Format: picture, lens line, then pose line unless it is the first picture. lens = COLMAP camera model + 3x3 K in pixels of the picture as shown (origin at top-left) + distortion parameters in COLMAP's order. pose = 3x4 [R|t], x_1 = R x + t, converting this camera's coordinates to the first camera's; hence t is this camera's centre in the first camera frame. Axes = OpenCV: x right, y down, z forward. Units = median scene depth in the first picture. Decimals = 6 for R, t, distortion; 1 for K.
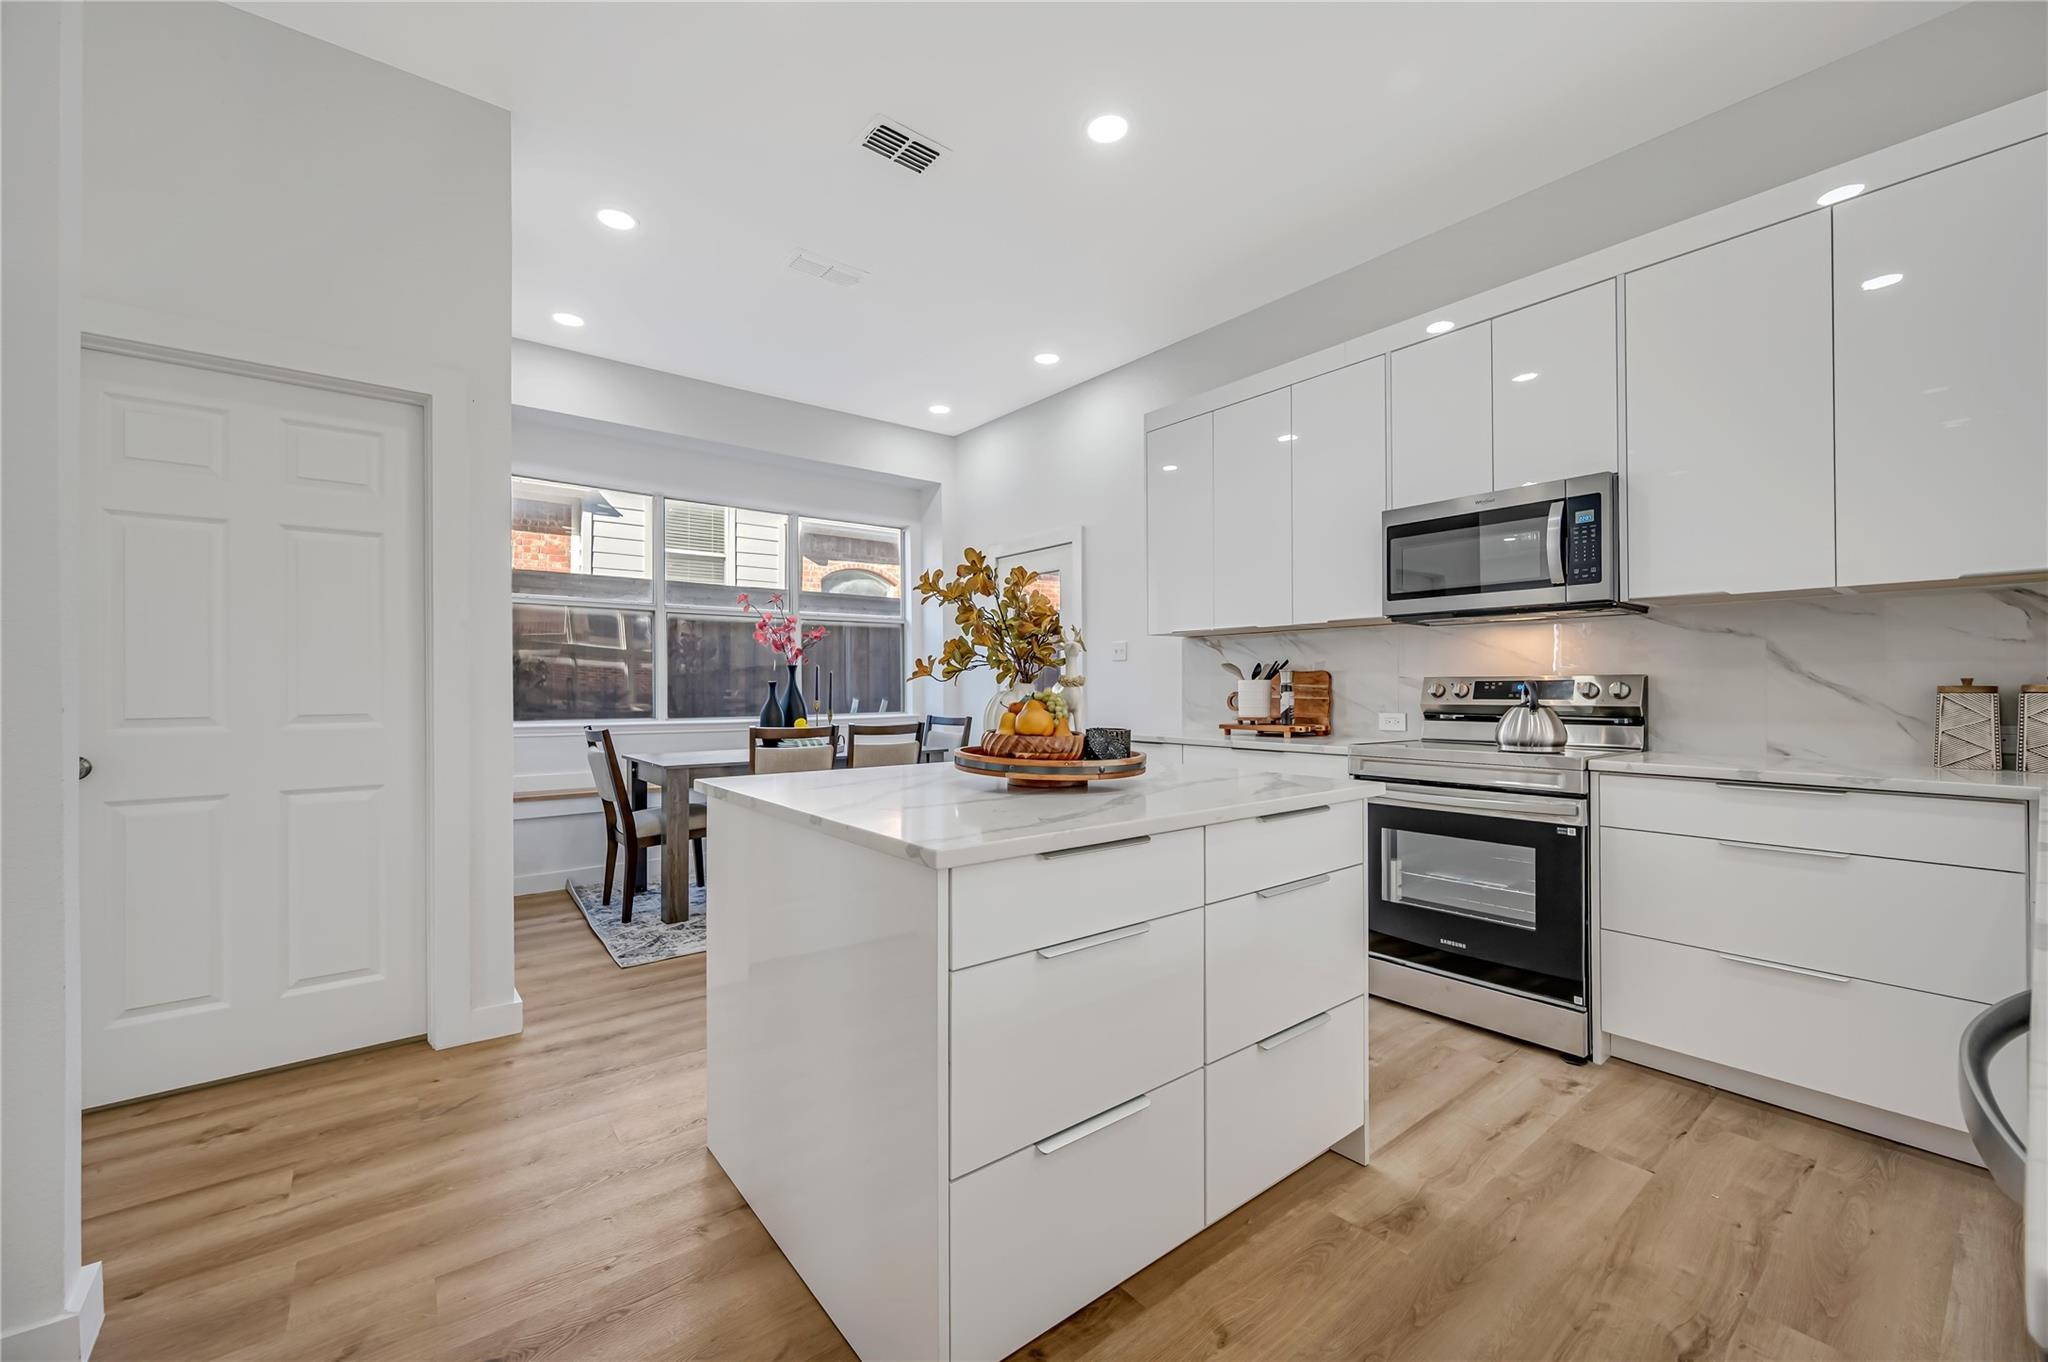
lens RADIAL K [[790.3, 0, 1024.0], [0, 790.3, 681.0], [0, 0, 1]] dist [0.170663, -0.000011]
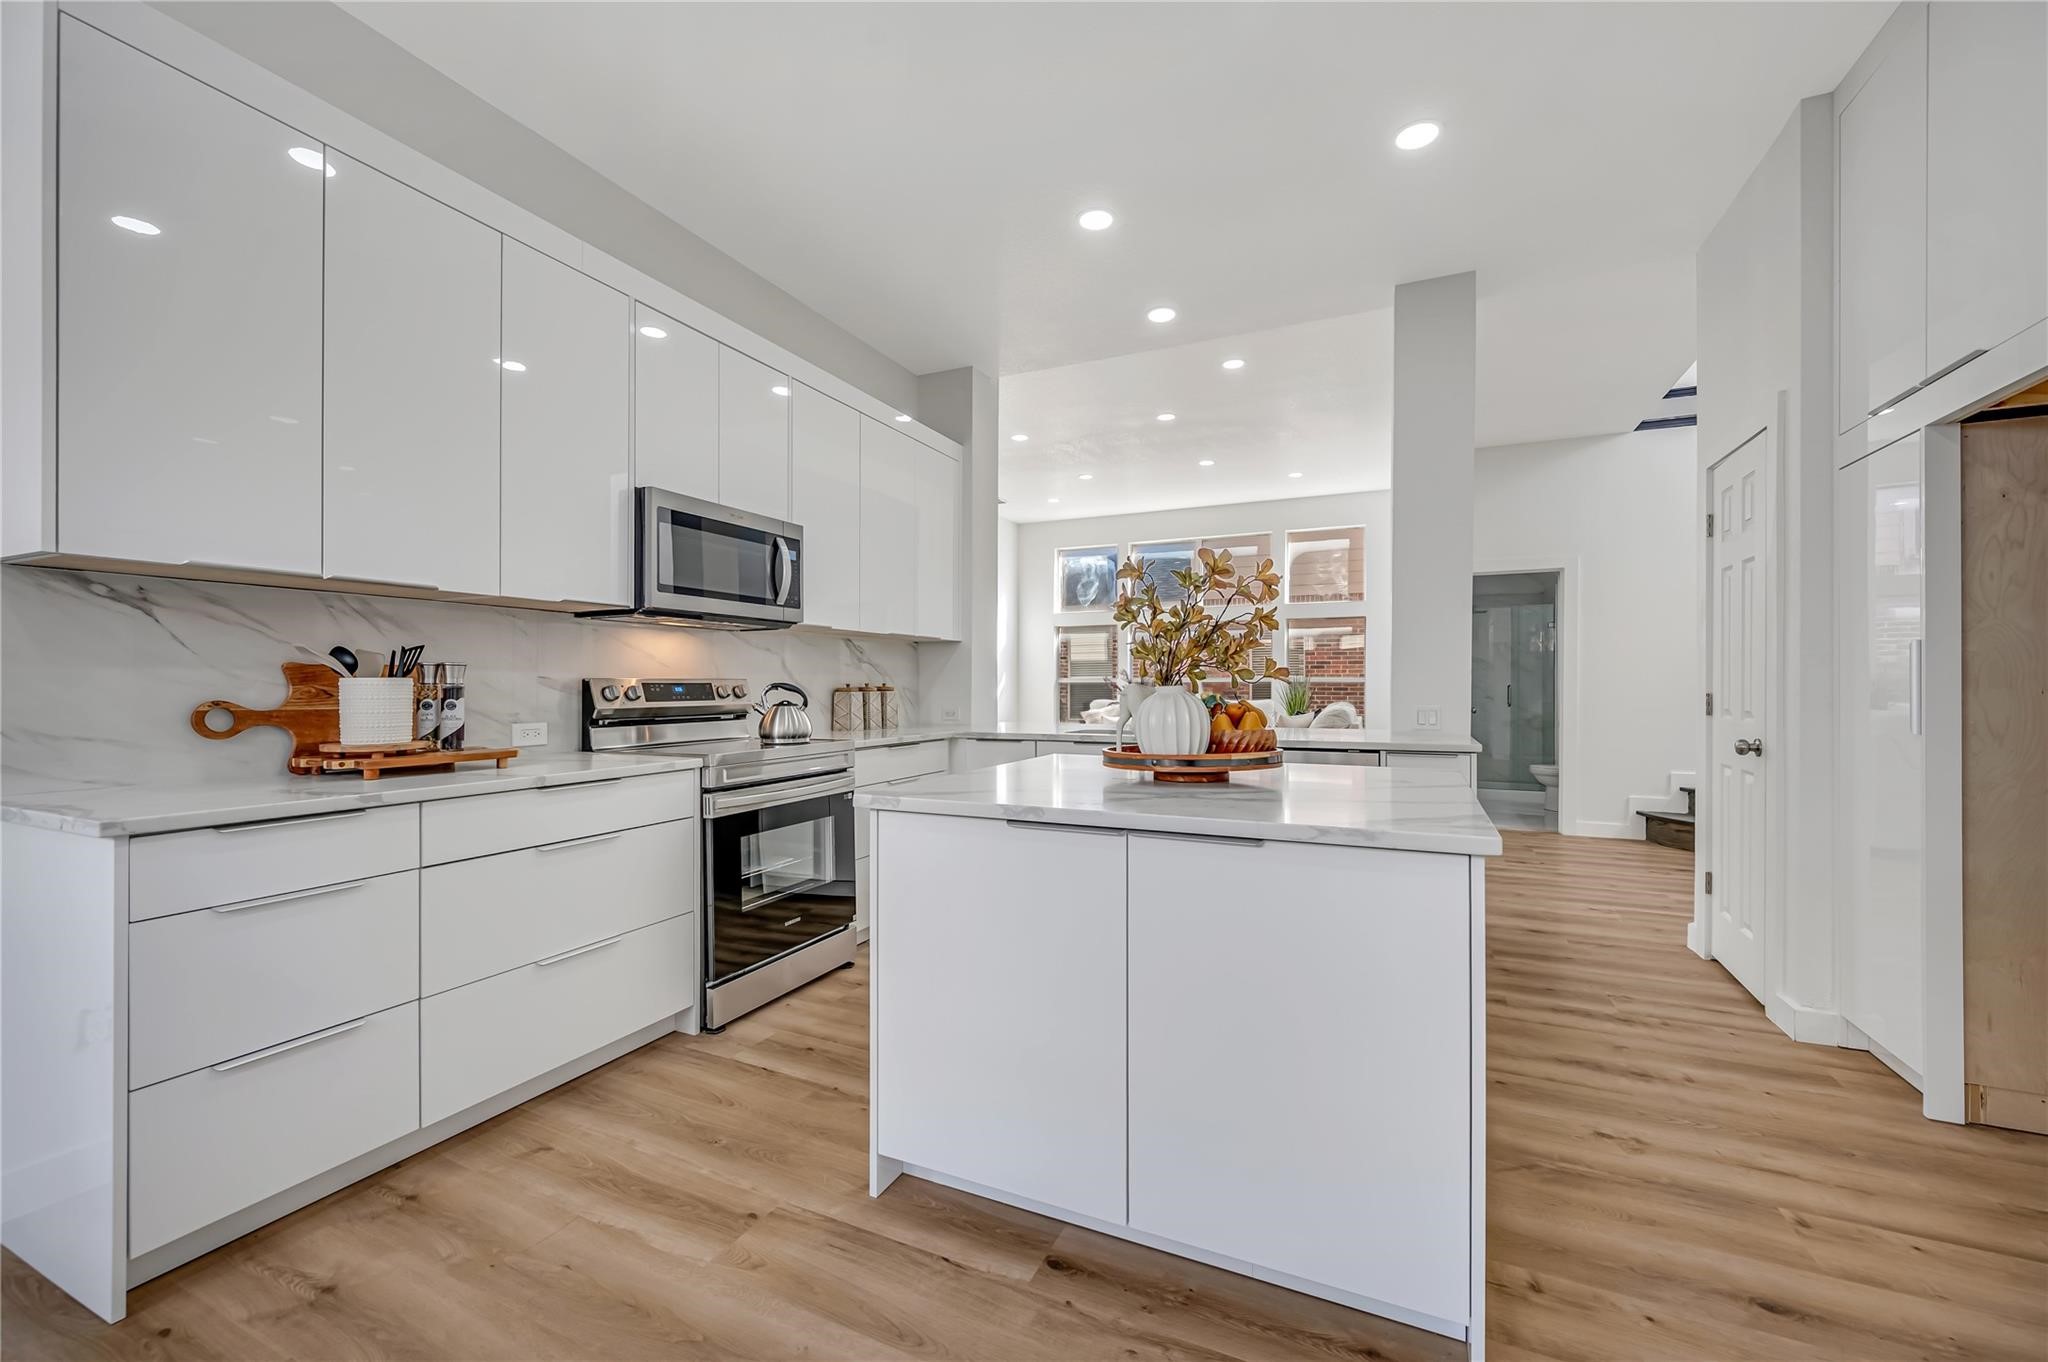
lens RADIAL K [[809.8, 0, 1024.0], [0, 809.8, 681.0], [0, 0, 1]] dist [-0.000459, -0.000257]
pose [[-0.459669, 0.001899, 0.888088, -0.525642], [-0.004870, 0.999977, -0.004659, 0.000375], [-0.888077, -0.006467, -0.459649, 1.121471]]
